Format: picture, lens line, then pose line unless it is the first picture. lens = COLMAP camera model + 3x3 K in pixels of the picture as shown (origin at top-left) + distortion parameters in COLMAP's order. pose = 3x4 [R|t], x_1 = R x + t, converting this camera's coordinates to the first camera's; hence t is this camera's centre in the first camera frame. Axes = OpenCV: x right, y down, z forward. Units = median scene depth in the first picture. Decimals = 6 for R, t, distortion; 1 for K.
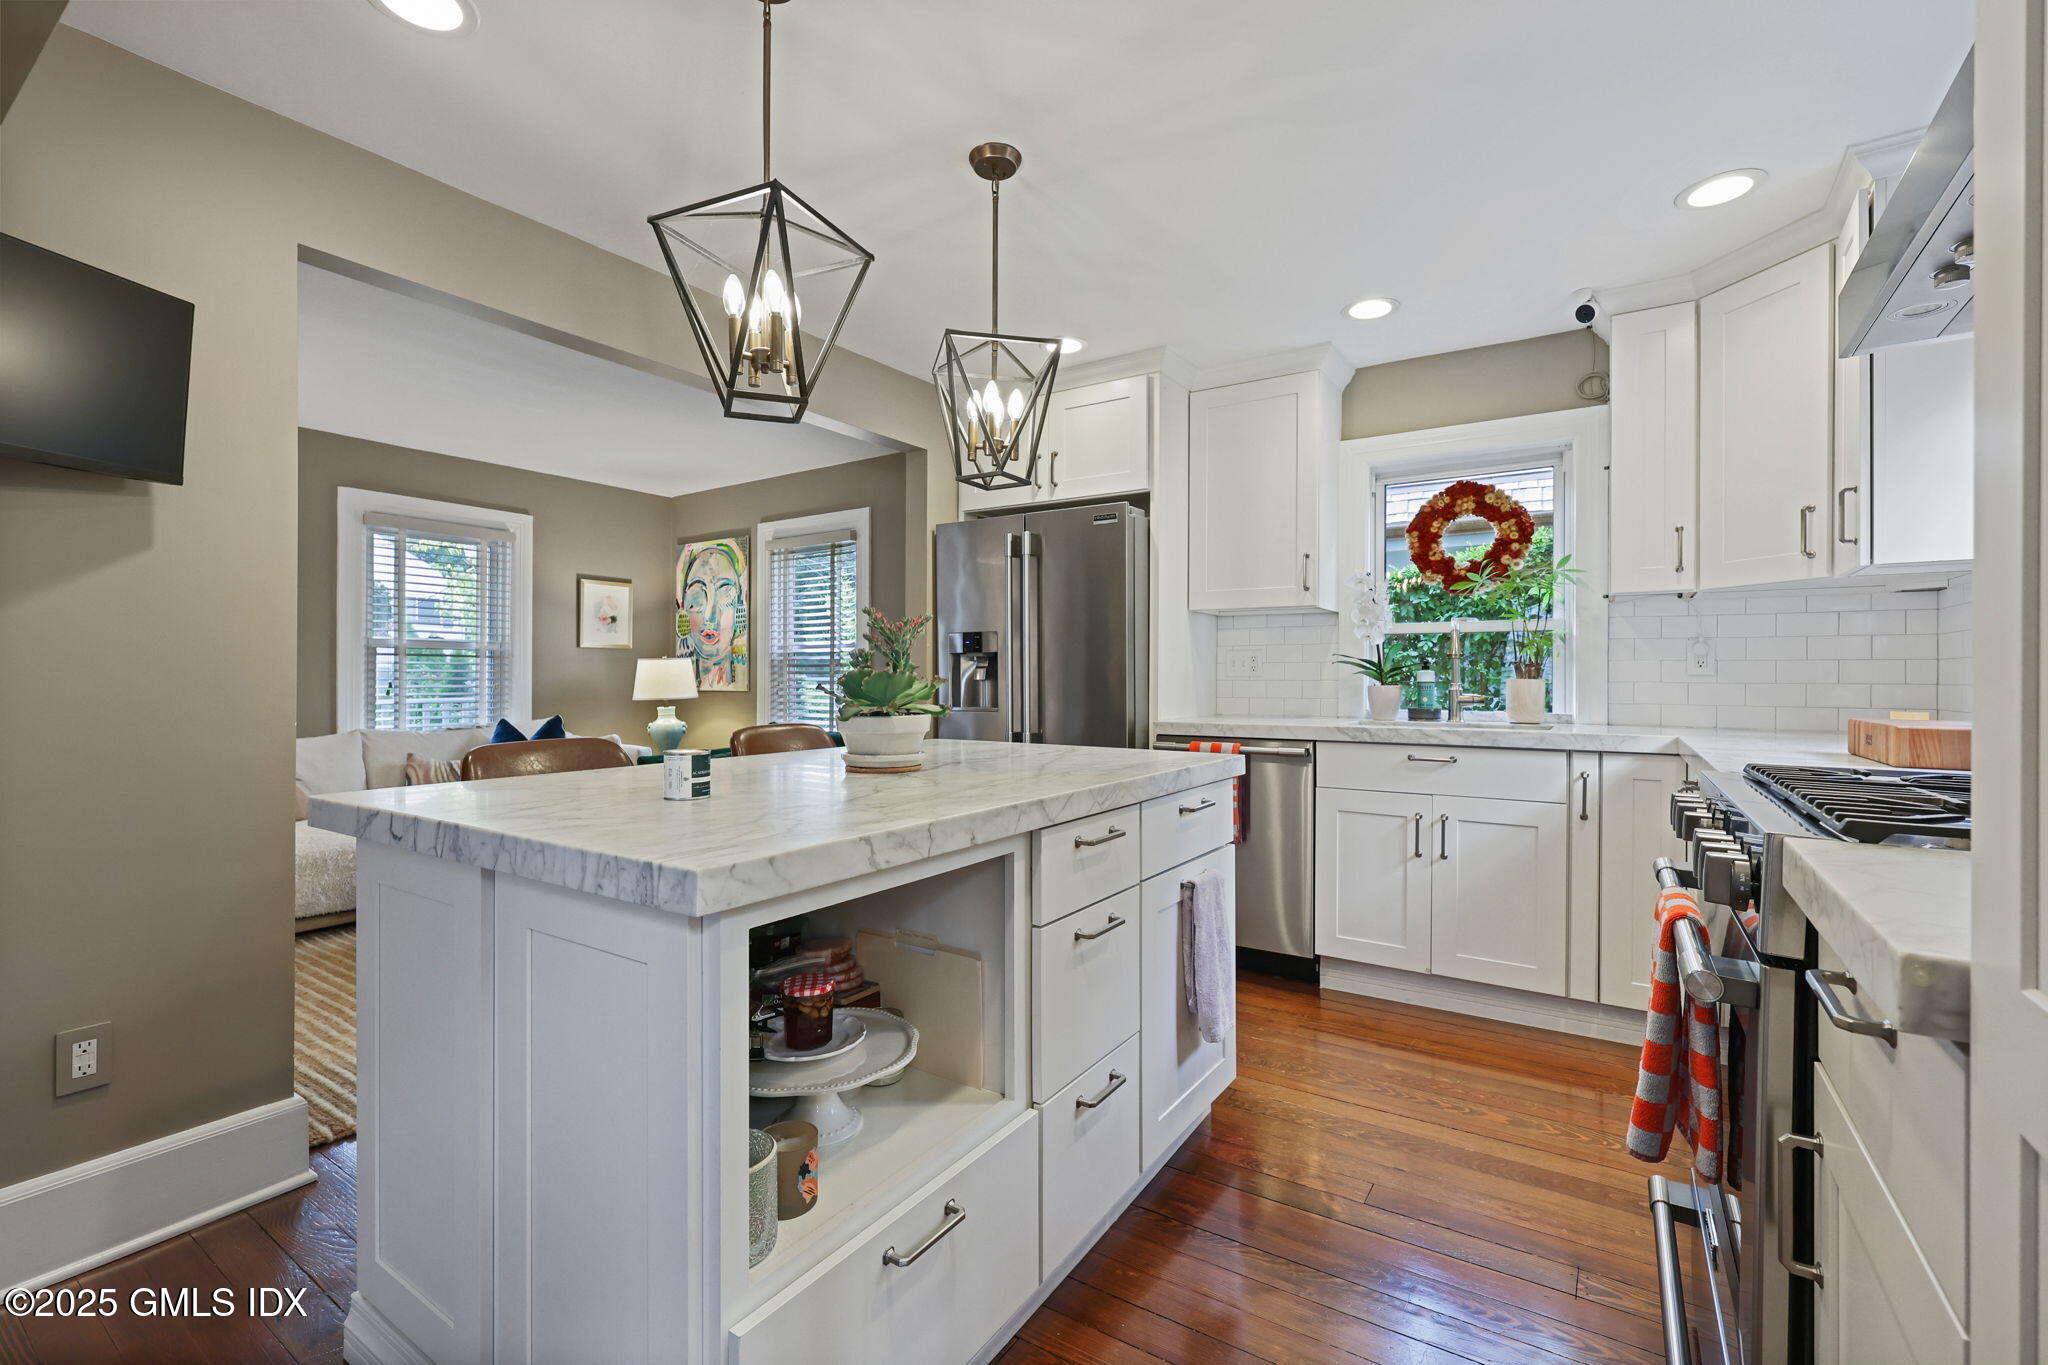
lens RADIAL K [[888.5, 0, 1028.5], [0, 888.5, 681.8], [0, 0, 1]] dist [0.000904, 0.000878]
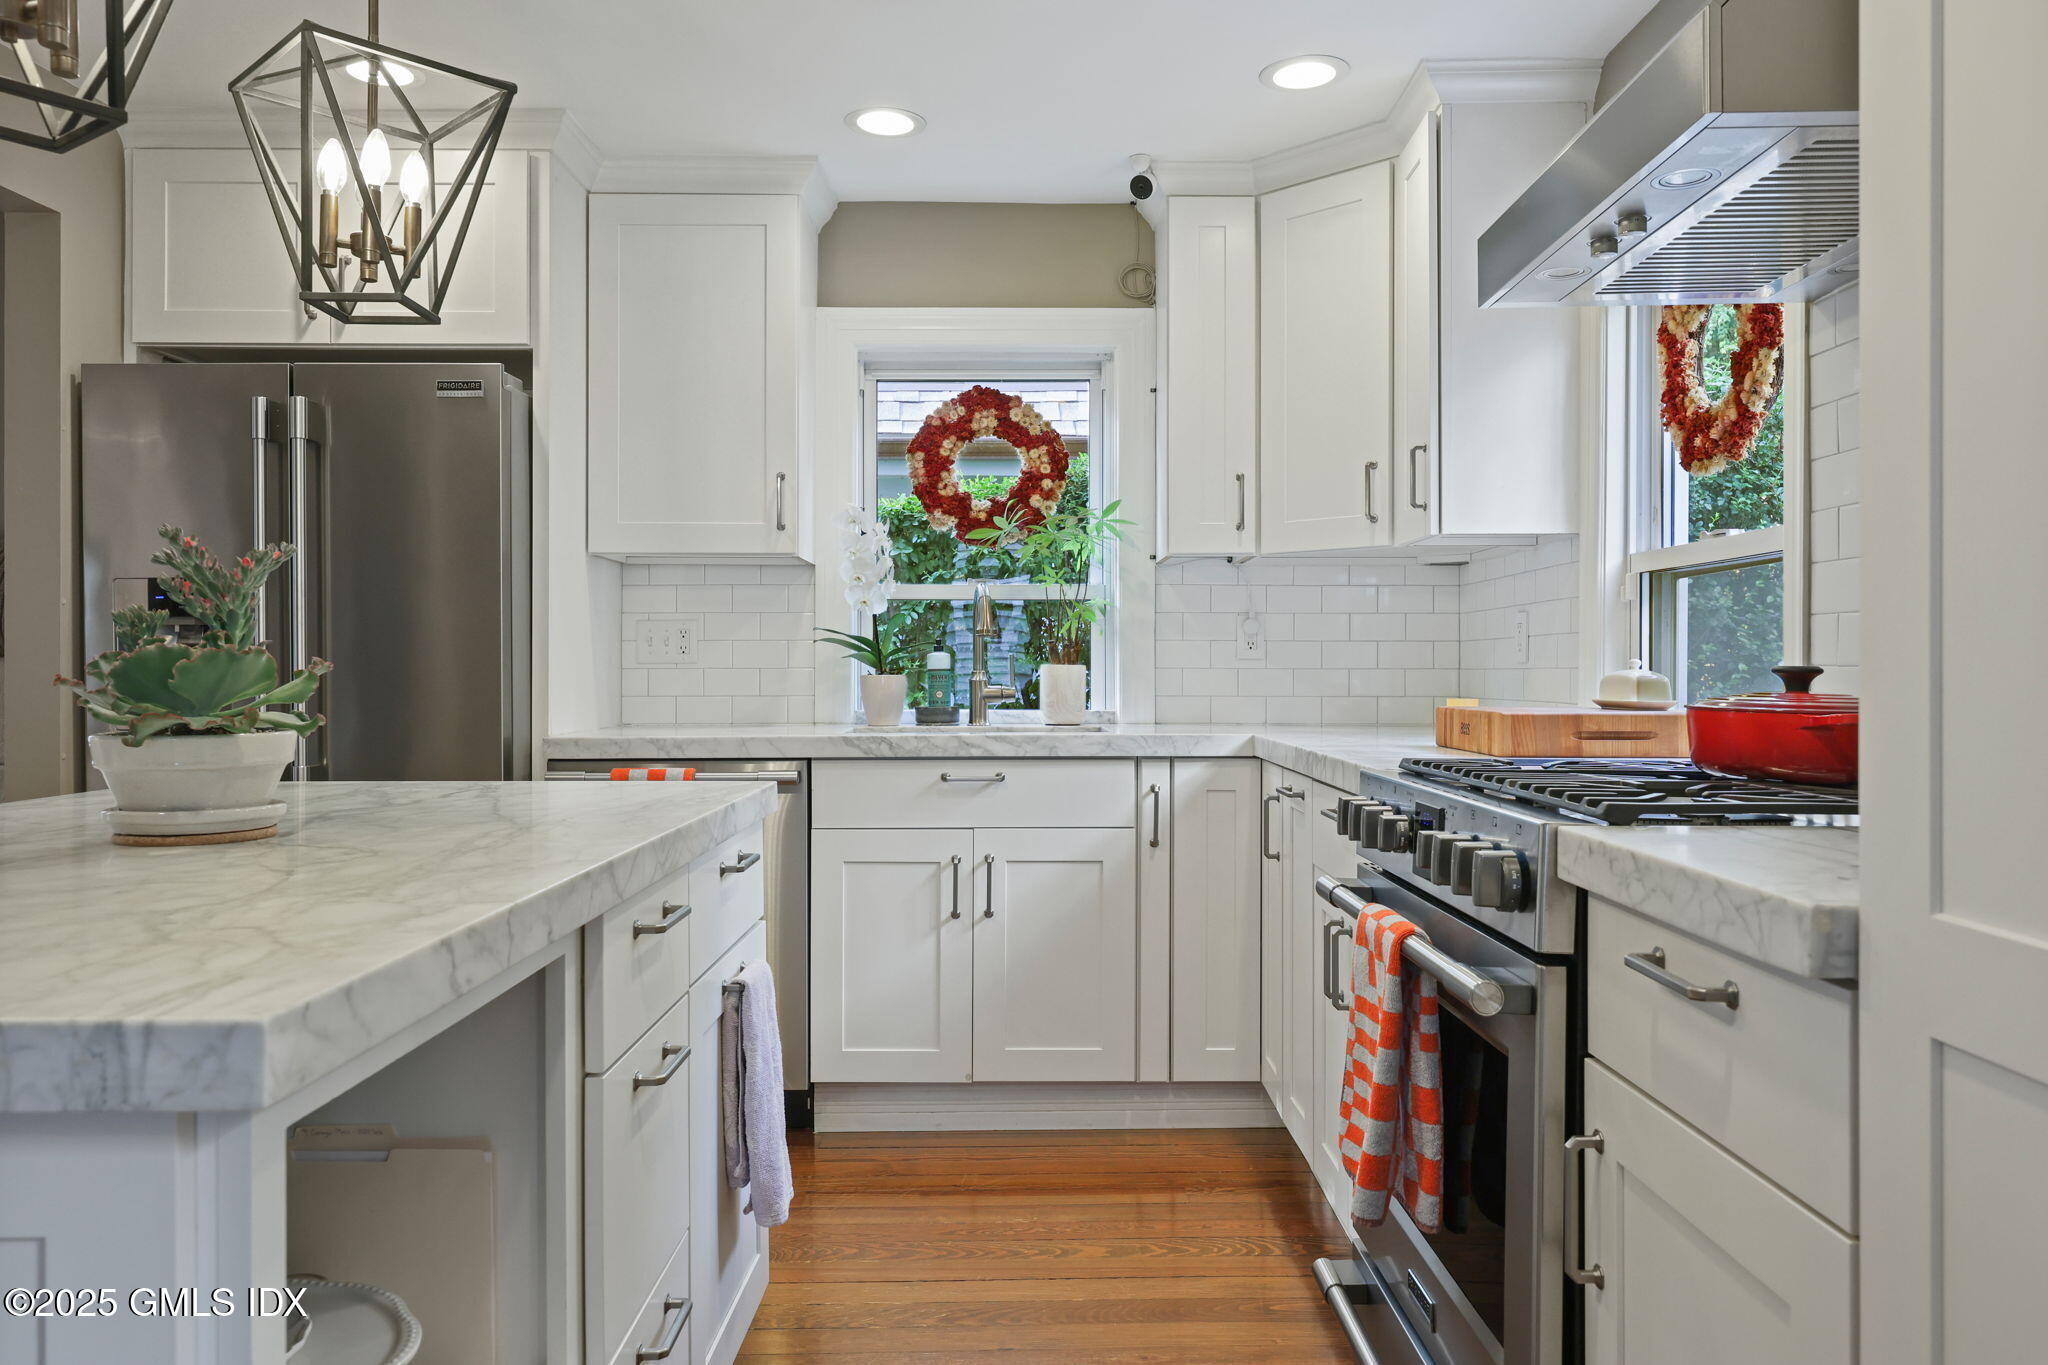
lens RADIAL K [[1460.8, 0, 1029.9], [0, 1460.8, 674.0], [0, 0, 1]] dist [-0.001686, 0.005162]
pose [[0.831590, -0.005718, 0.555360, -0.163368], [0.005619, 0.999982, 0.001883, 0.002590], [-0.555361, 0.001555, 0.831608, 0.008922]]
